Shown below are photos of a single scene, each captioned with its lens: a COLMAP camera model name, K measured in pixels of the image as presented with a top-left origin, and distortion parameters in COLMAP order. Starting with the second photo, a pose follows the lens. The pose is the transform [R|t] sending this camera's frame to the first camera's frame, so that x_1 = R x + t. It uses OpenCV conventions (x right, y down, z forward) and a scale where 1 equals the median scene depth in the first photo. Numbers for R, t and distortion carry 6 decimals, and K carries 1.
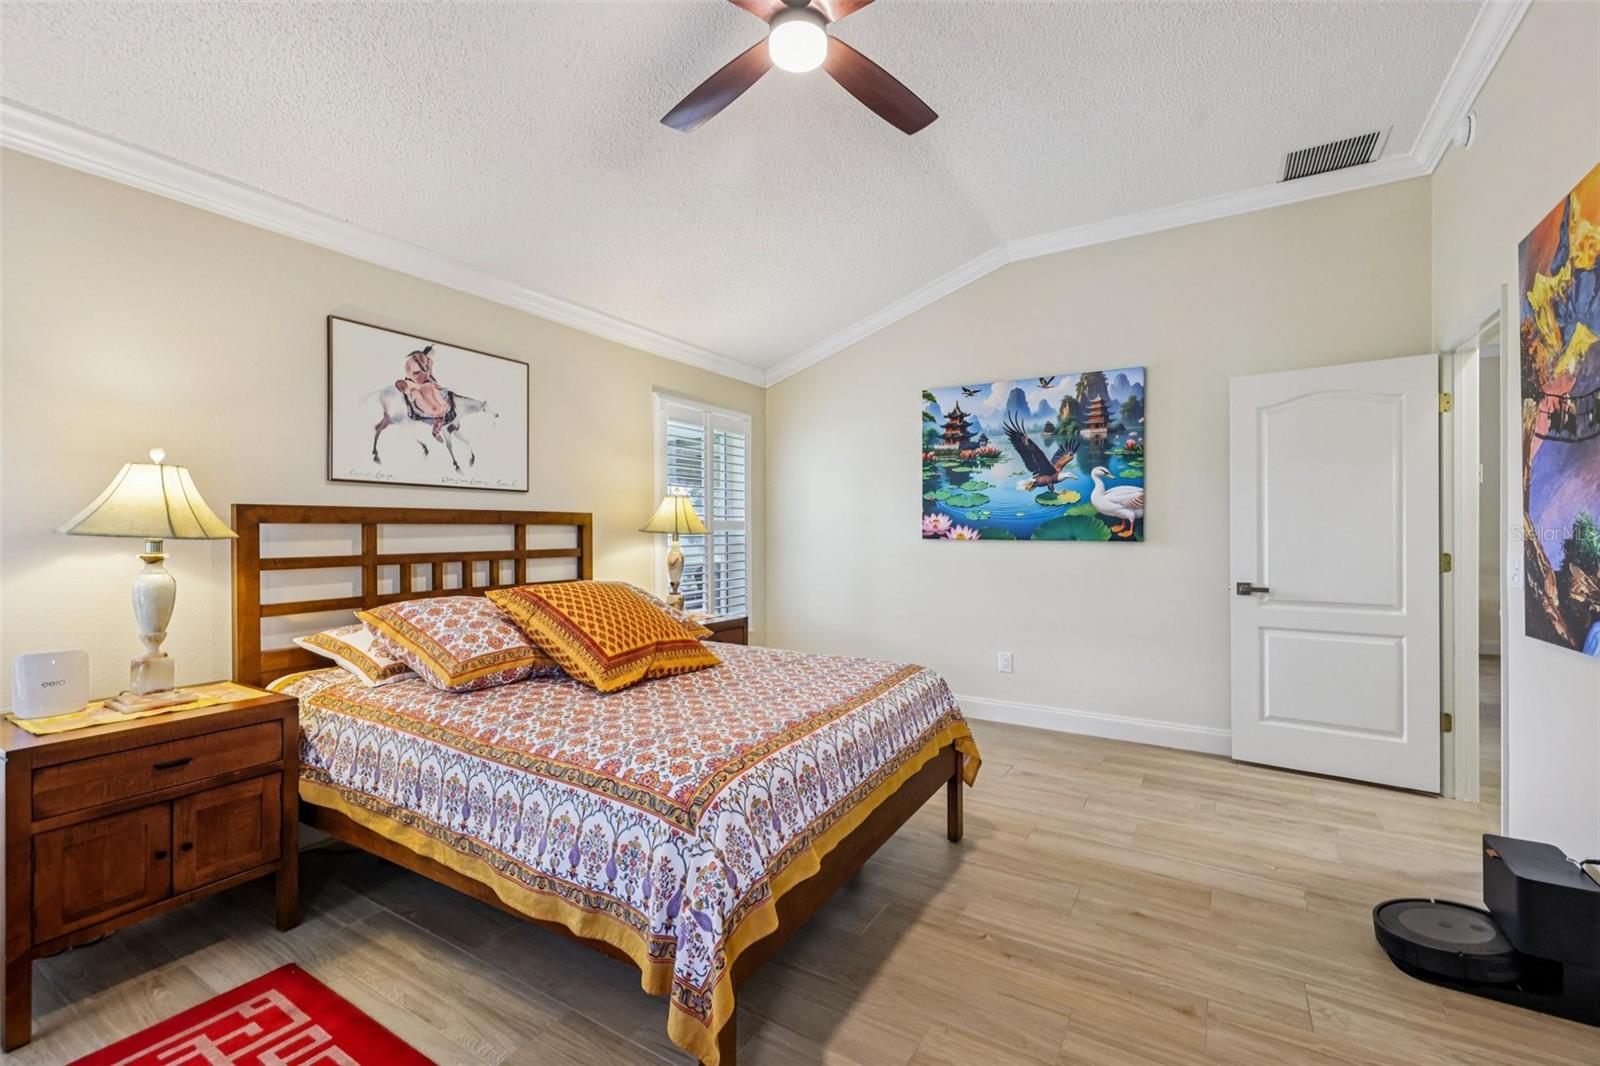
lens RADIAL K [[683.6, 0, 797.9], [0, 683.6, 526.8], [0, 0, 1]] dist [-0.000433, -0.000116]
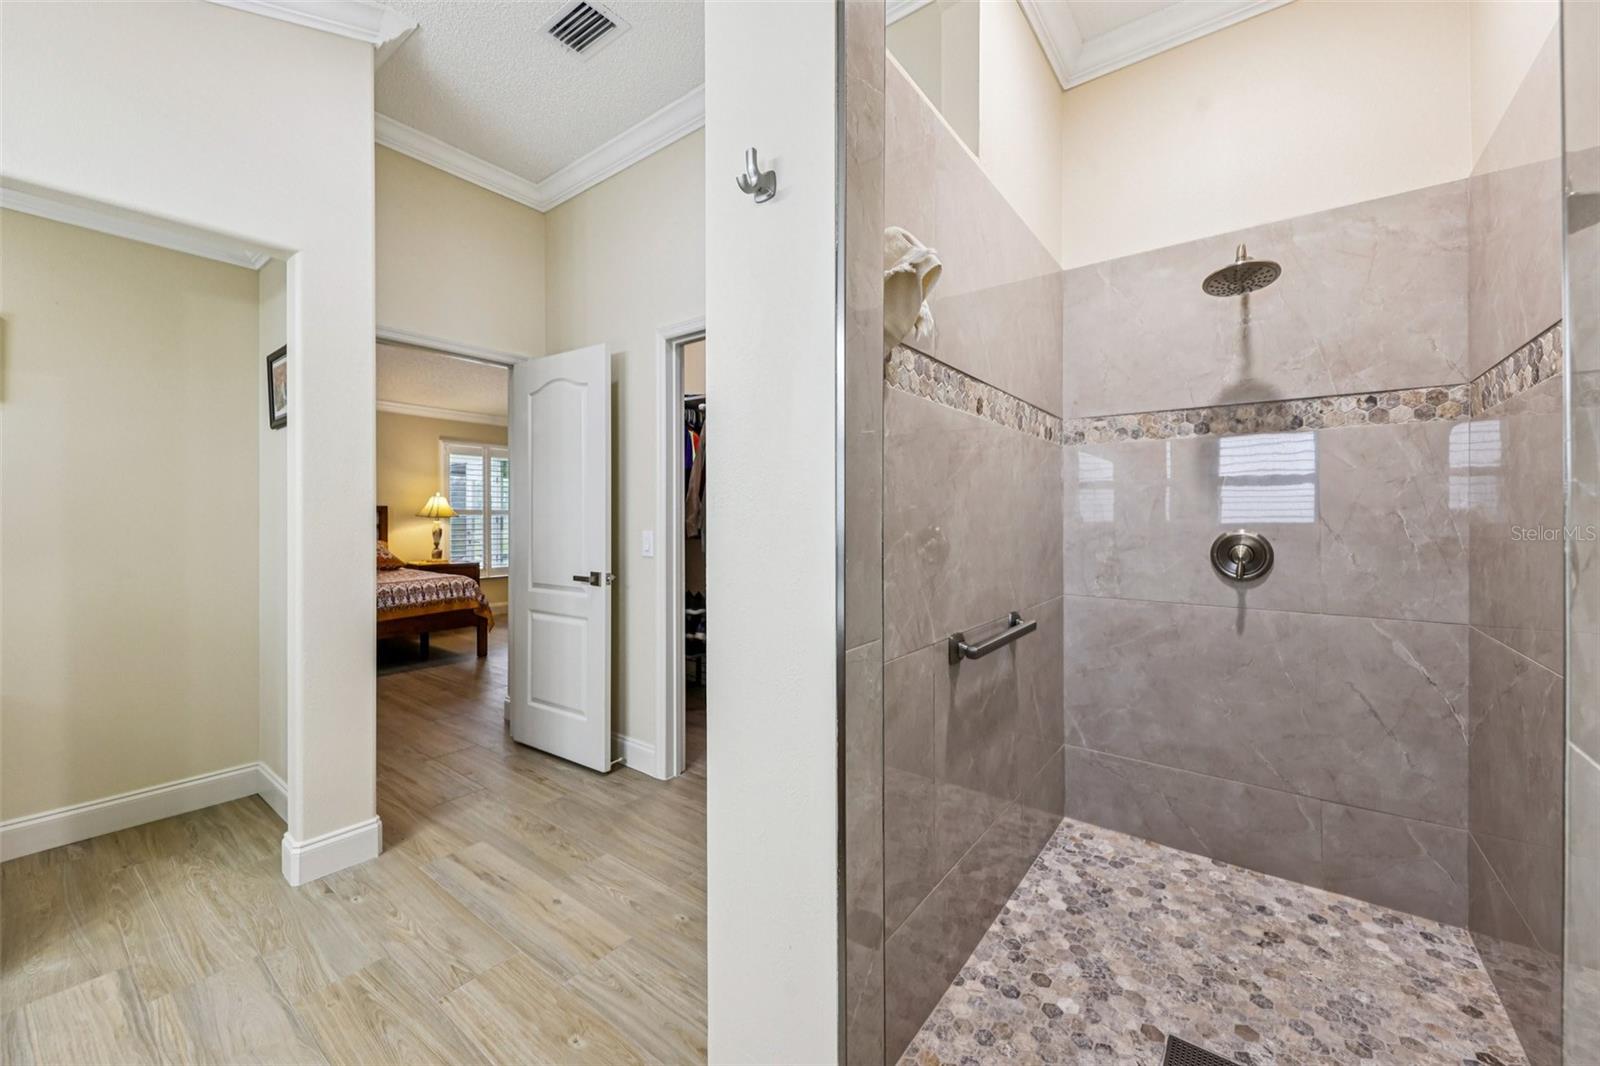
lens RADIAL K [[621.7, 0, 802.9], [0, 621.7, 517.0], [0, 0, 1]] dist [0.002810, 0.000044]
pose [[0.995069, -0.003027, -0.099138, 1.286038], [0.003424, 0.999987, 0.003836, 0.008309], [0.099125, -0.004156, 0.995066, -0.777933]]
